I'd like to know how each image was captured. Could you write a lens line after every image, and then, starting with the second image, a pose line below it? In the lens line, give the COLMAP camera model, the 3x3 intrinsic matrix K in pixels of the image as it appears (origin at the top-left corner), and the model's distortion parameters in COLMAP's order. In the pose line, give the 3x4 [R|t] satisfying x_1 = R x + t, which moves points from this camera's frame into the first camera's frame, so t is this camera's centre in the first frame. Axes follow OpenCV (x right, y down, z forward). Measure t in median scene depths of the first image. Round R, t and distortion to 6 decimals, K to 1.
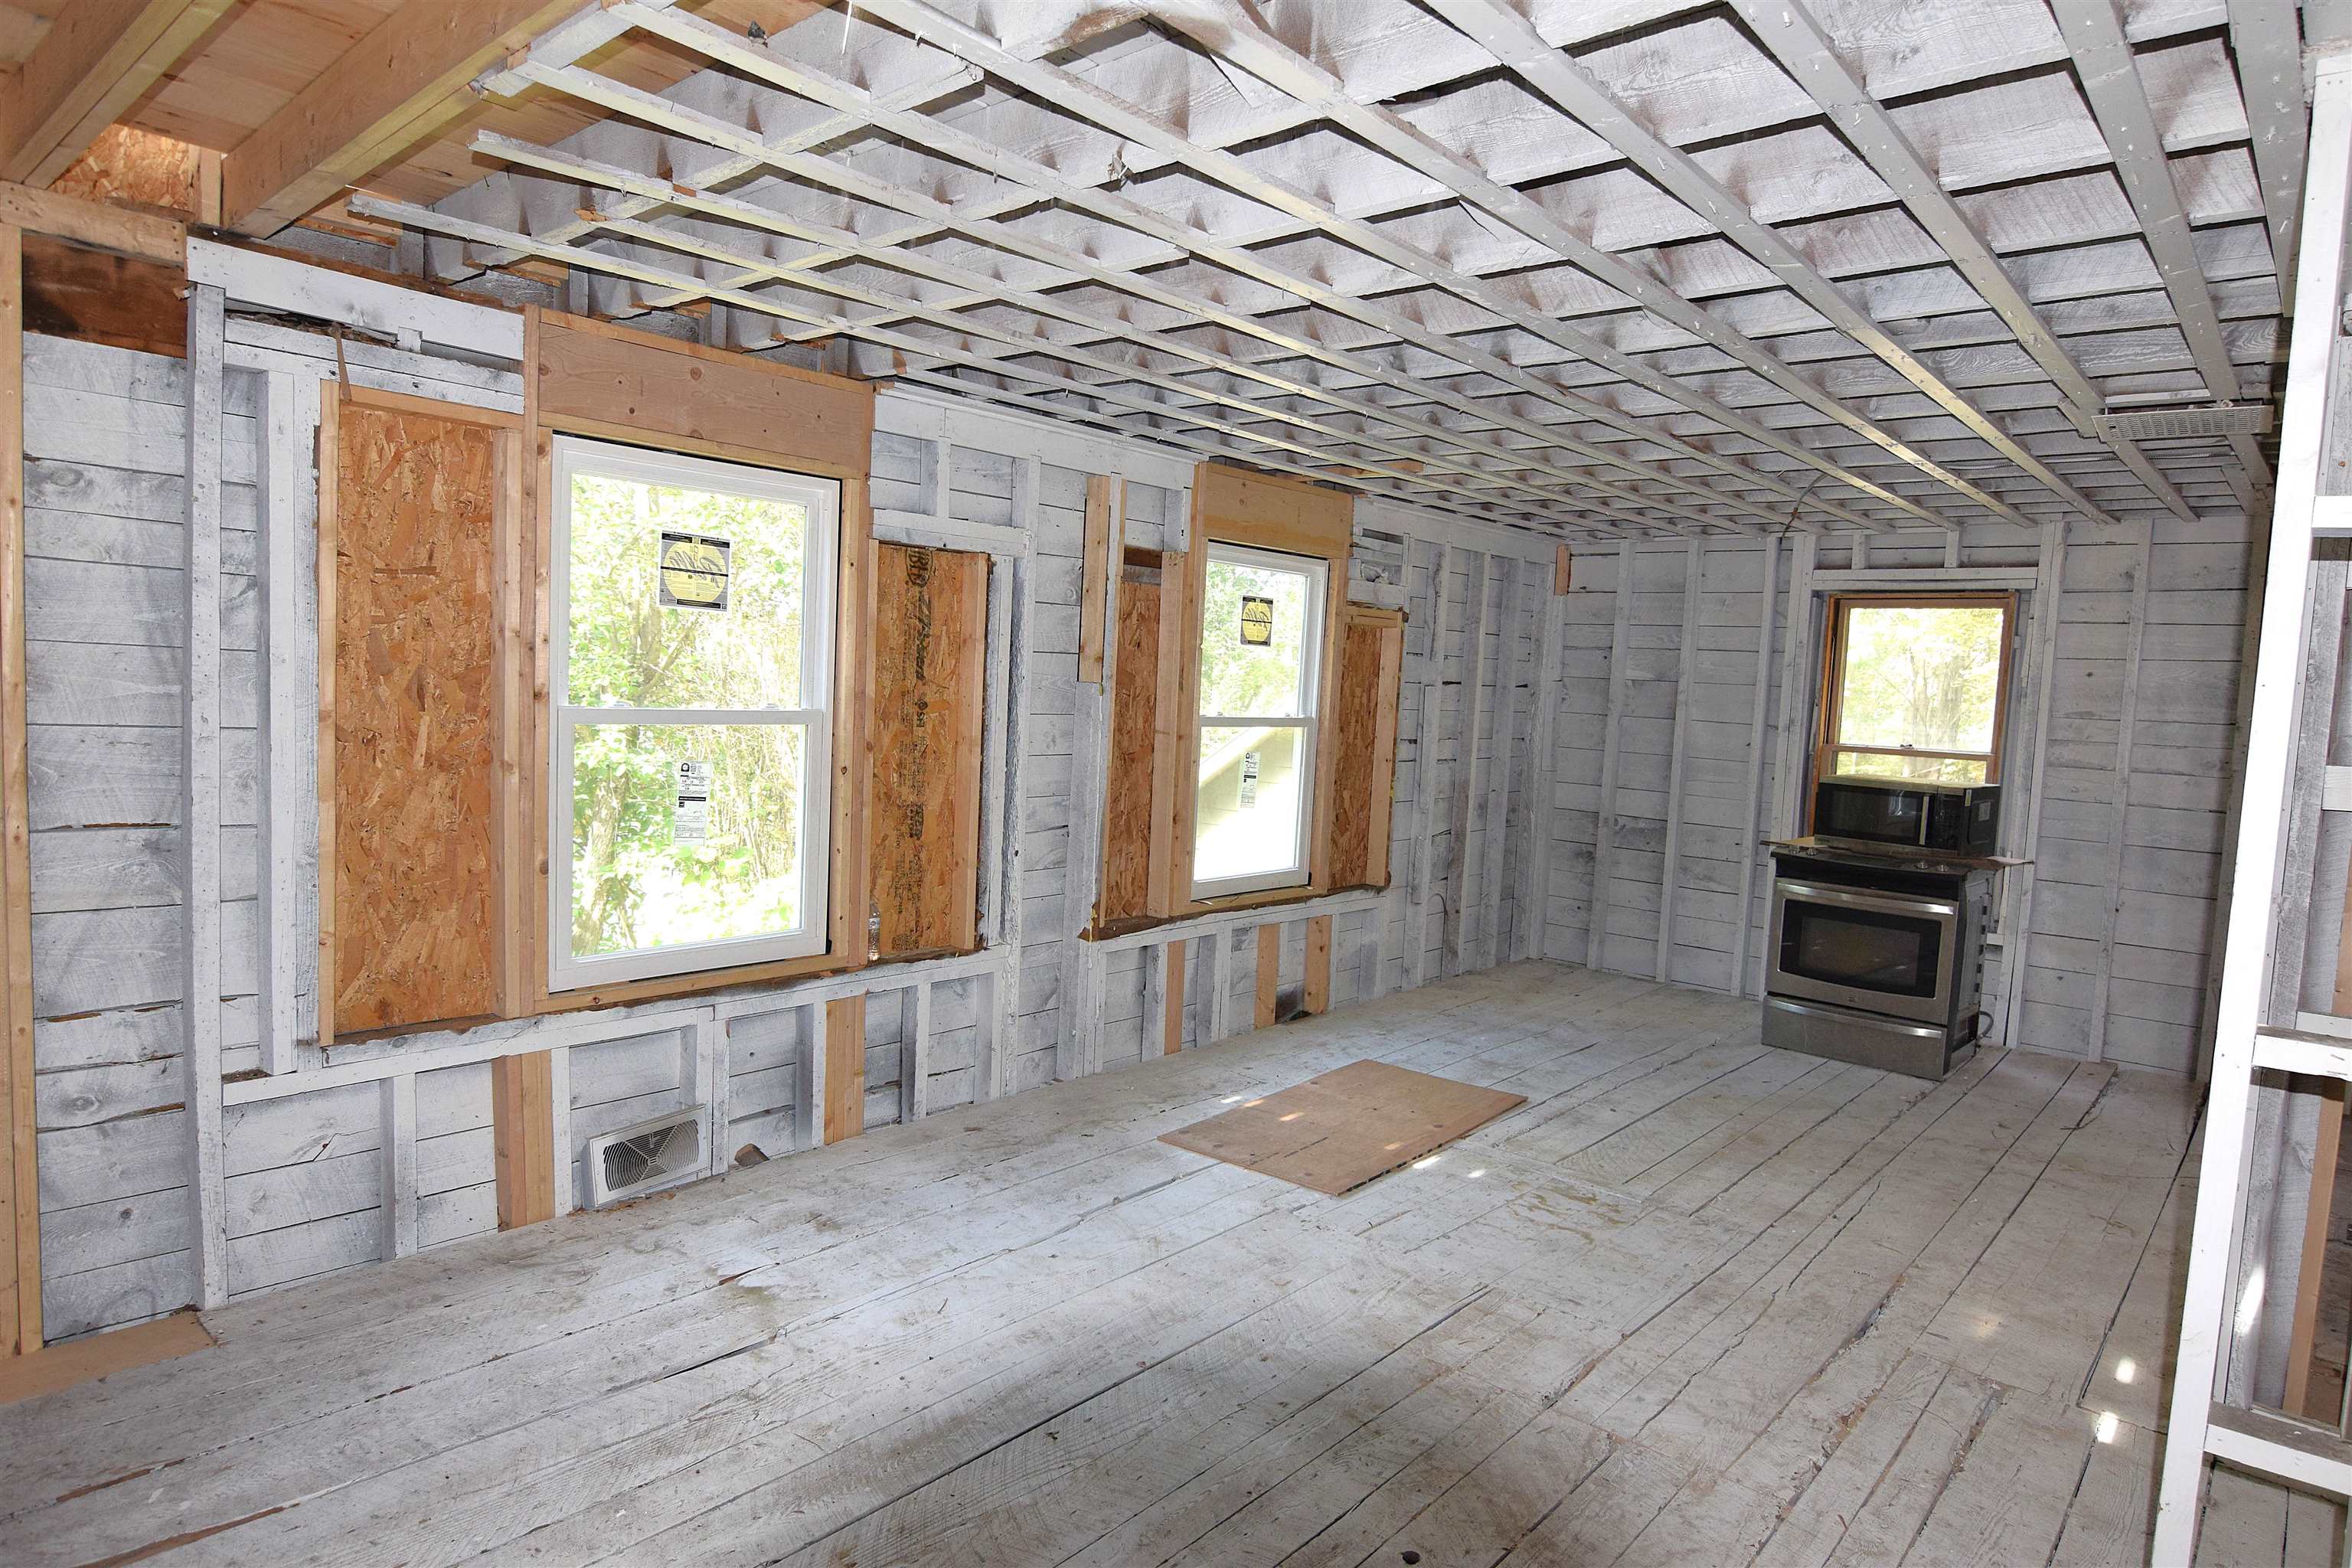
lens RADIAL K [[1362.8, 0, 1189.1], [0, 1362.8, 788.1], [0, 0, 1]] dist [0.000782, -0.017480]
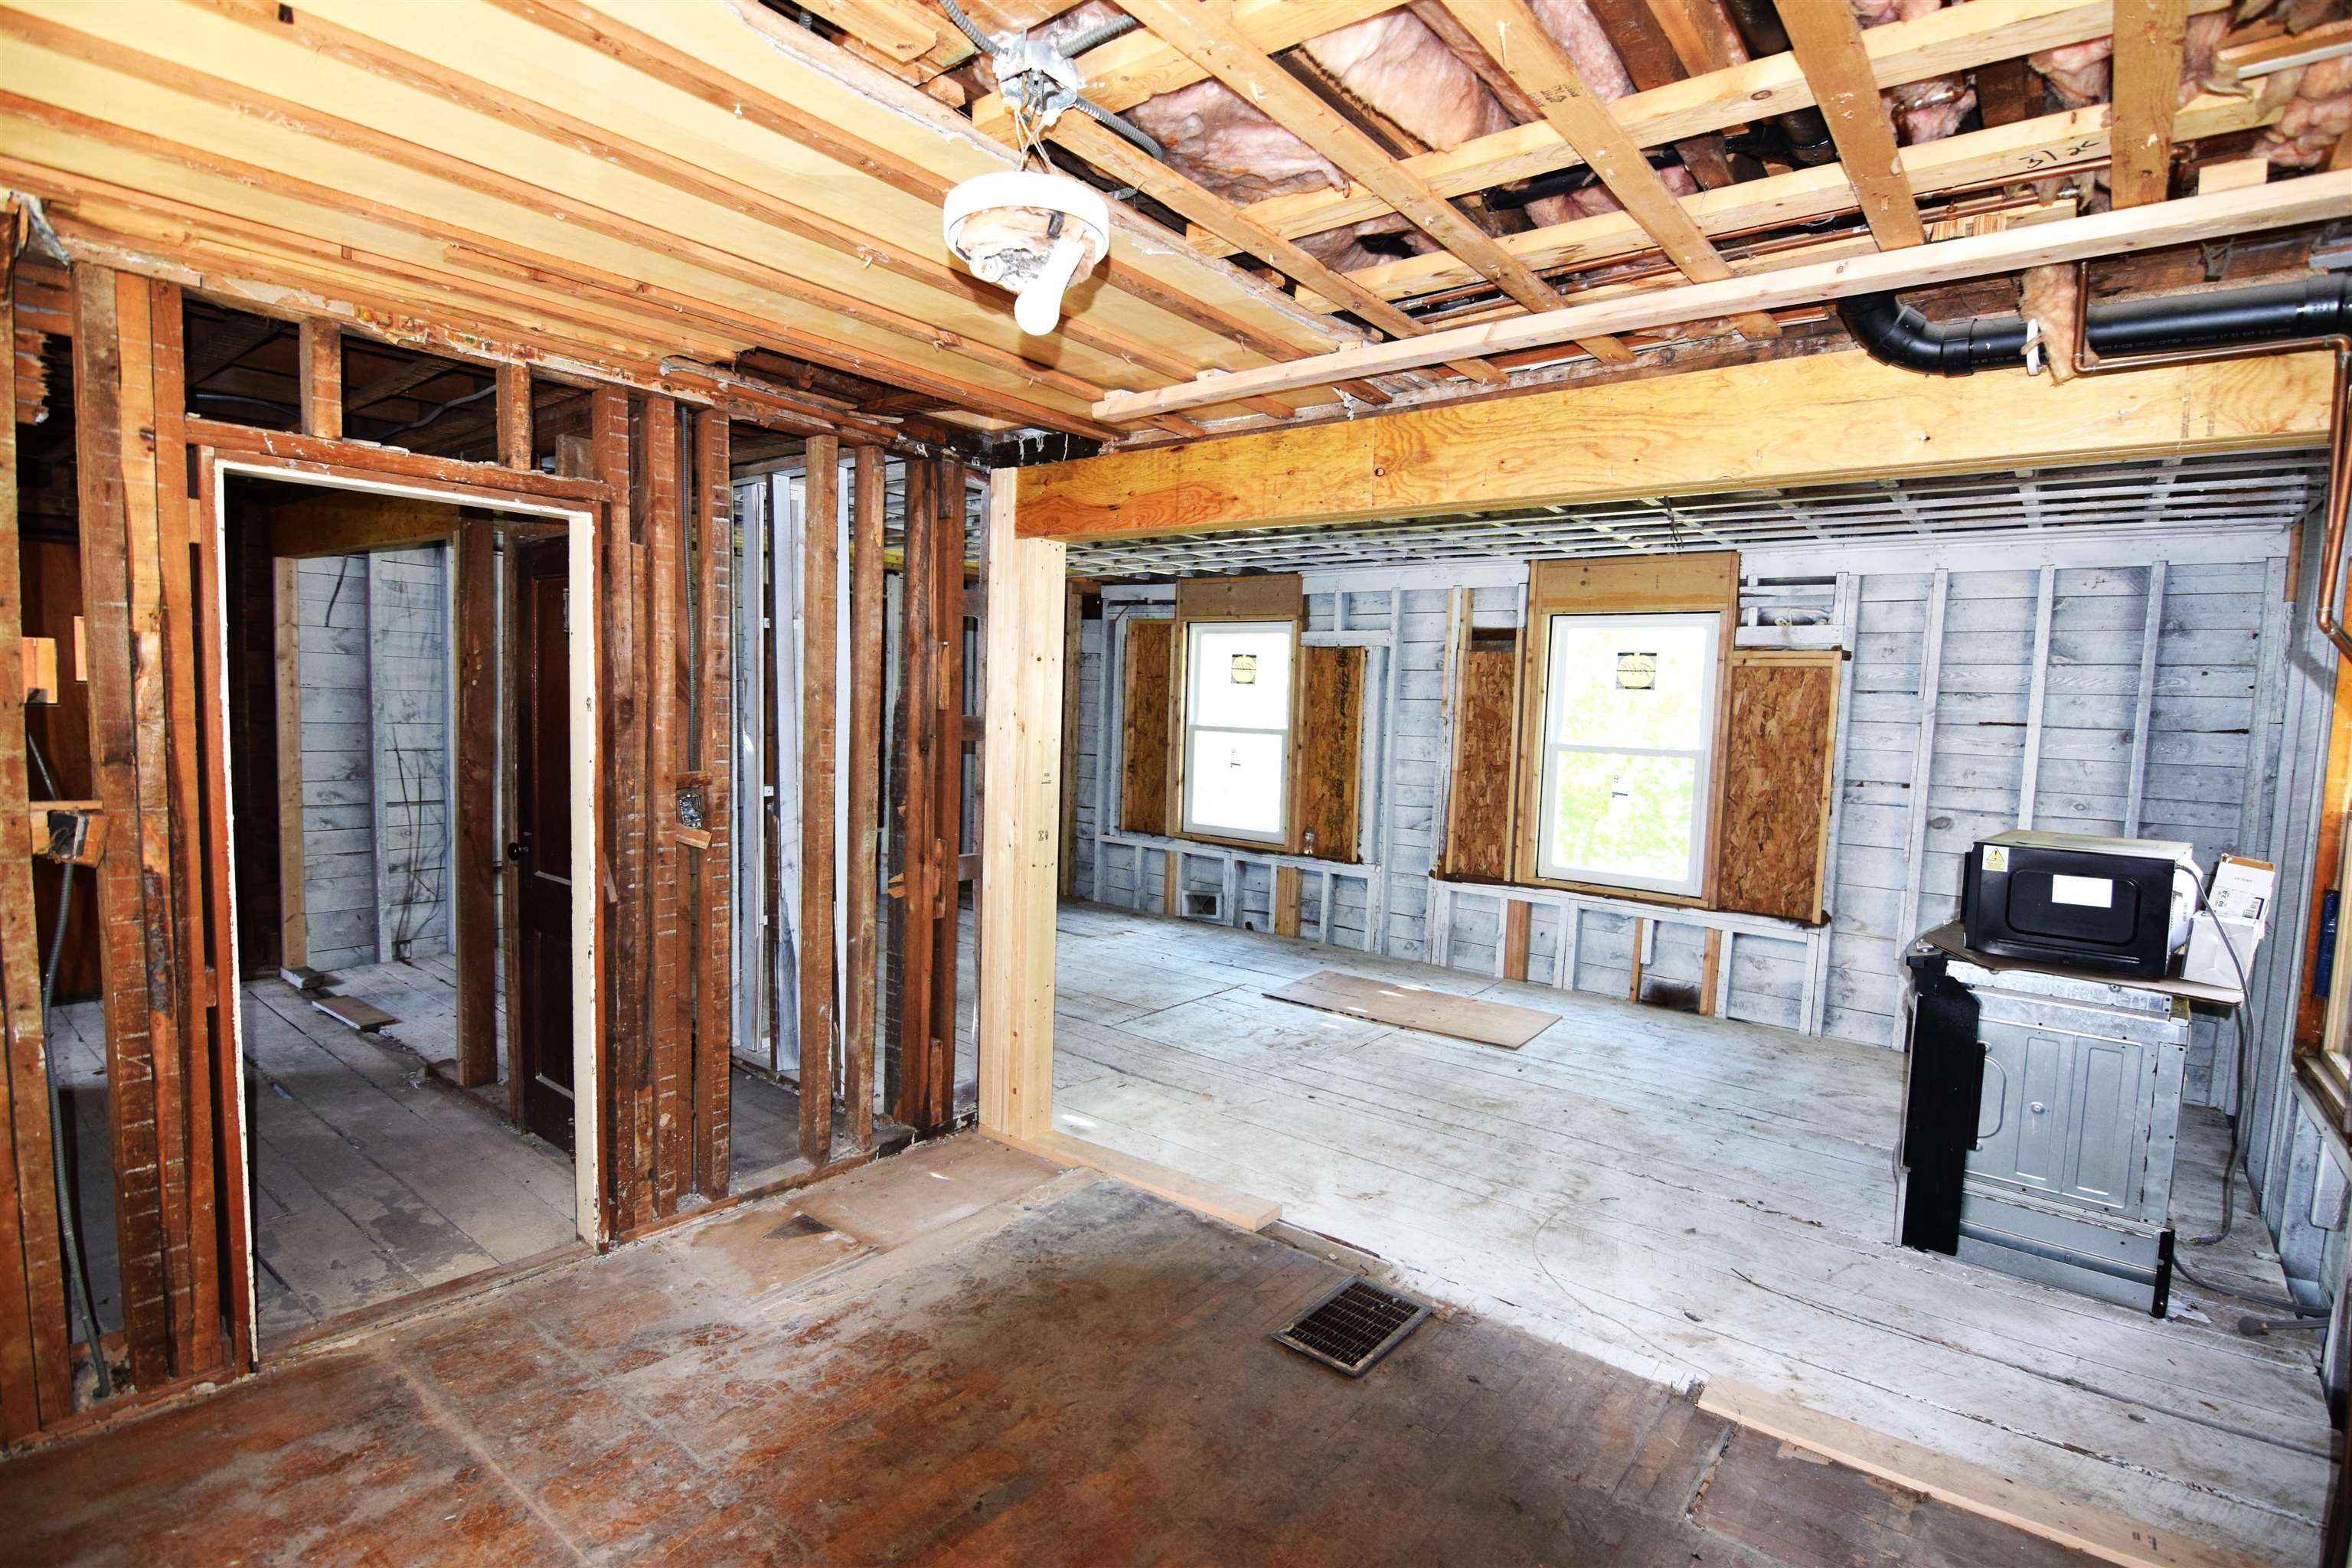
lens RADIAL K [[1114.9, 0, 1176.0], [0, 1114.9, 784.0], [0, 0, 1]] dist [0.000557, -0.008527]
pose [[0.046584, 0.031187, -0.998427, 1.483930], [-0.114104, 0.993136, 0.025698, 0.003627], [0.992376, 0.112728, 0.049823, 0.759774]]
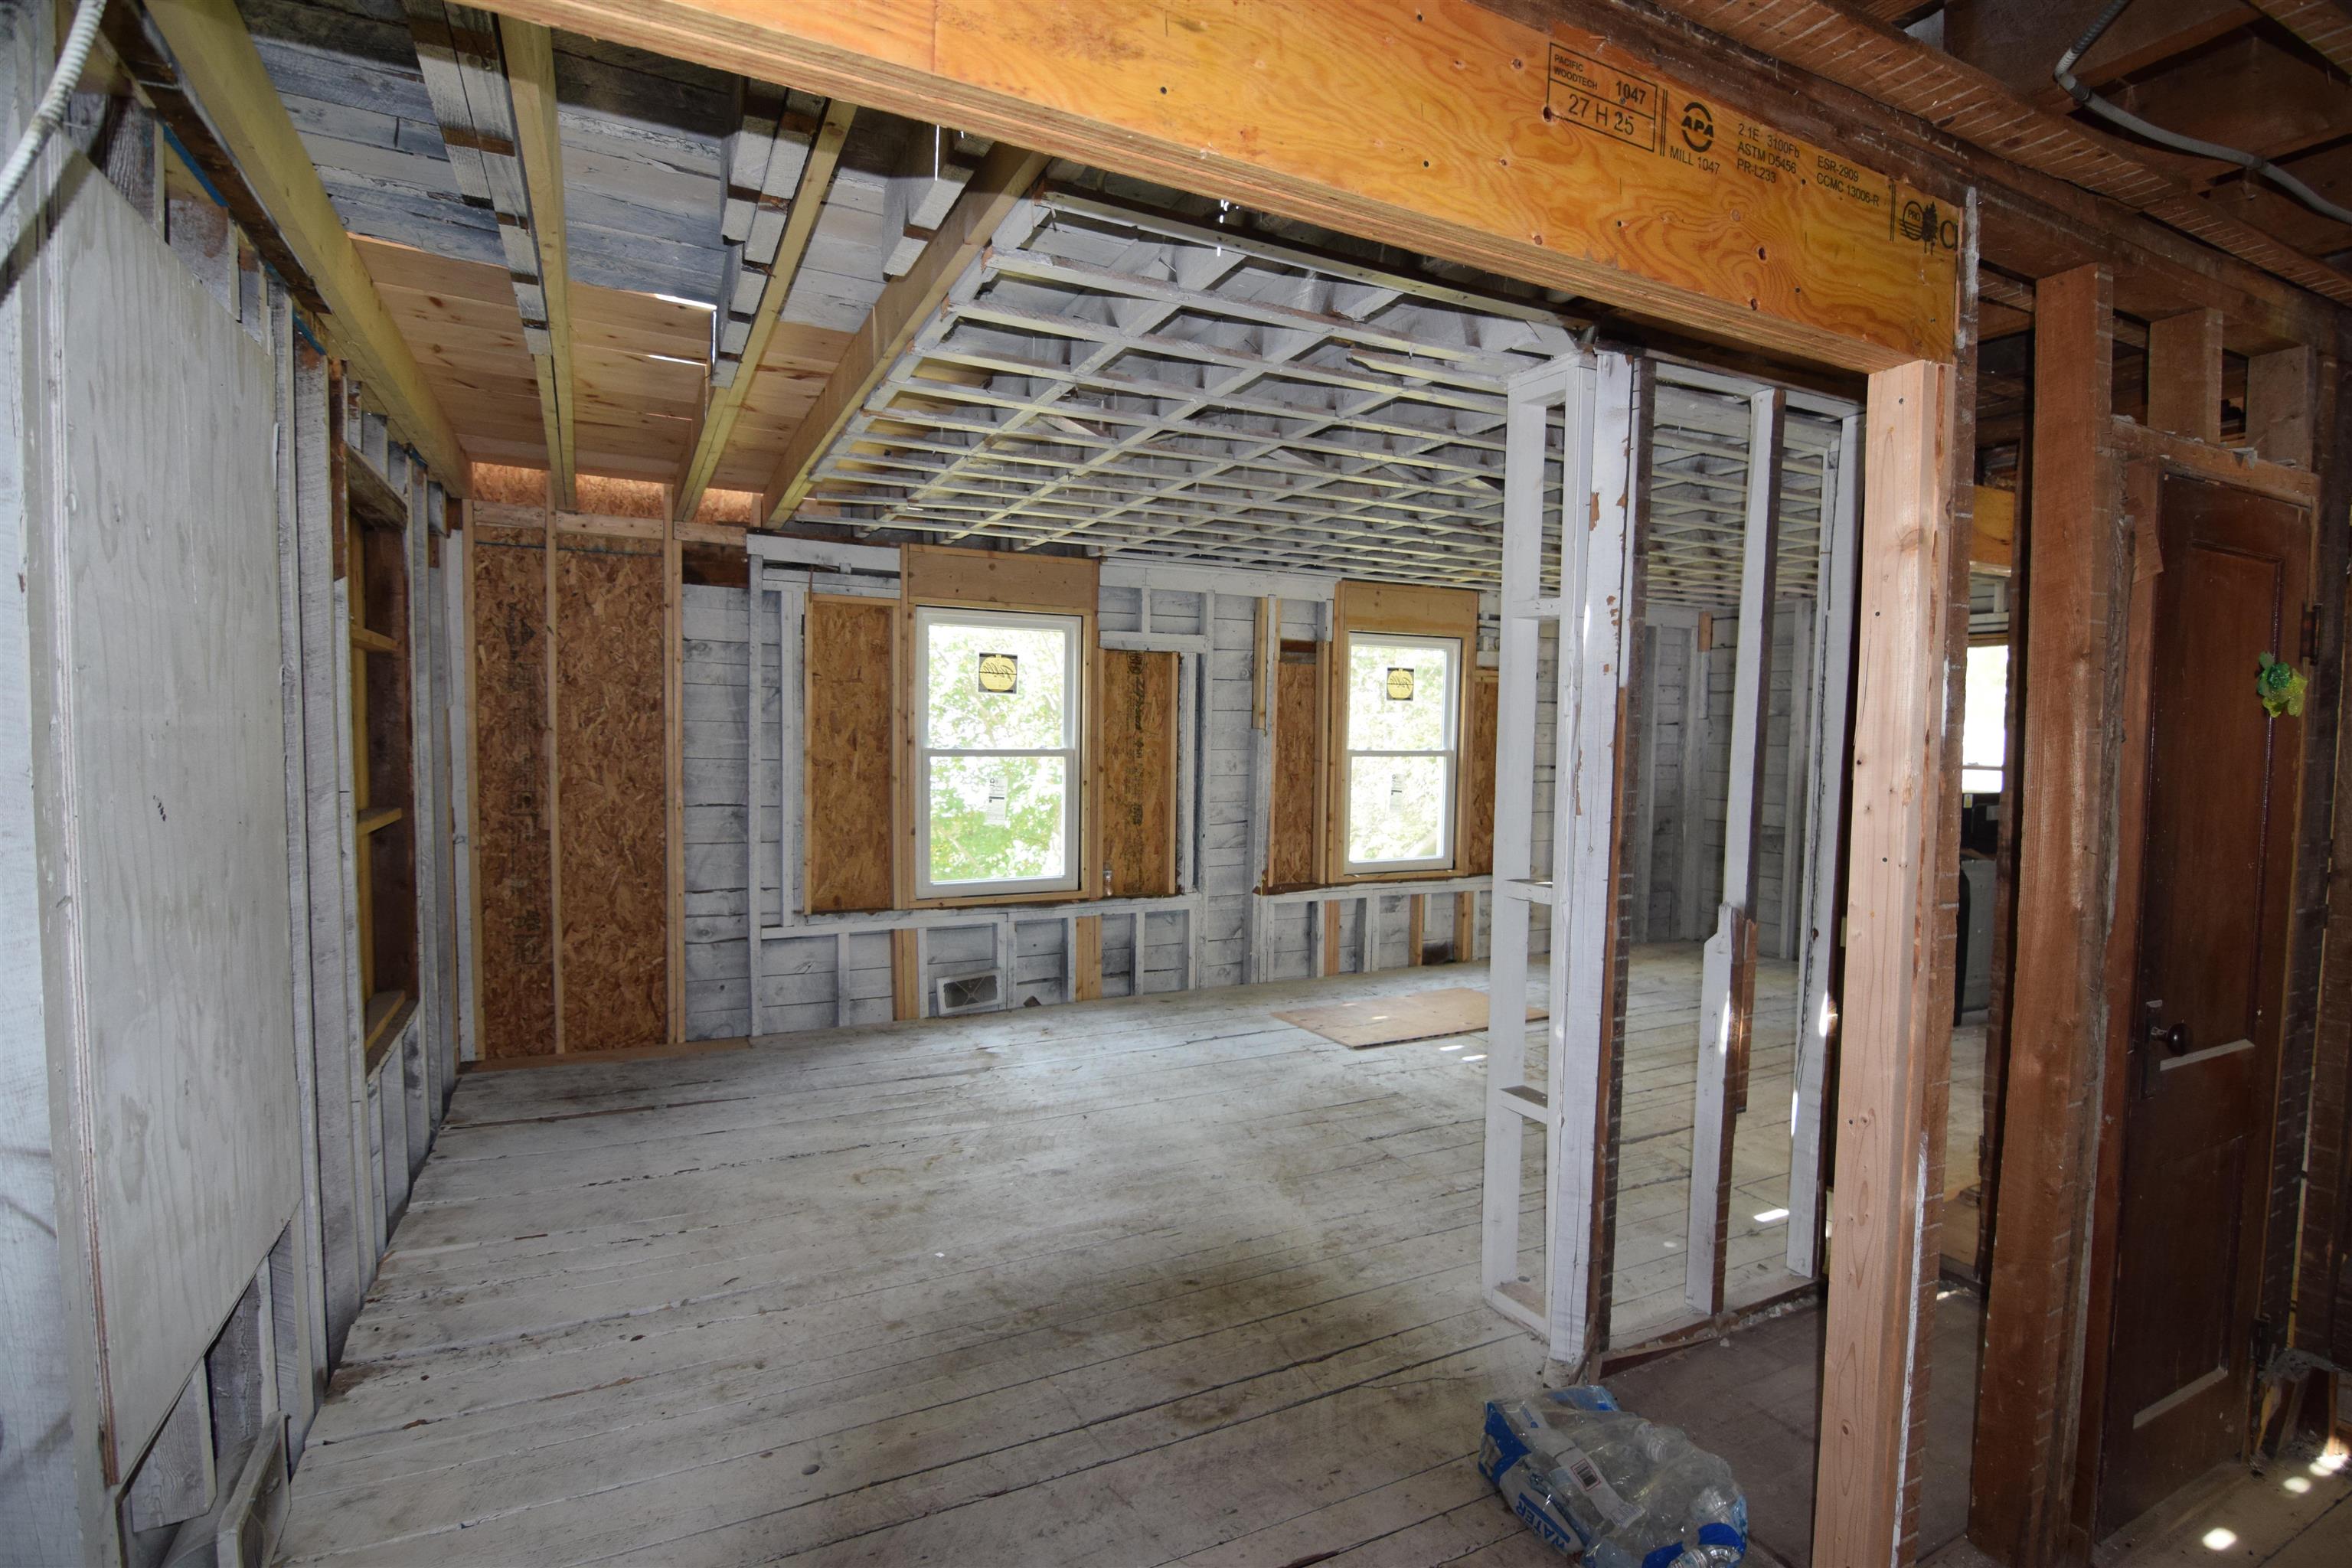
lens RADIAL K [[1138.3, 0, 1189.2], [0, 1138.3, 786.8], [0, 0, 1]] dist [-0.003932, -0.010974]
pose [[0.927280, -0.011027, -0.374205, 0.413228], [-0.002642, 0.999348, -0.035995, 0.044082], [0.374358, 0.034366, 0.926647, -0.287716]]
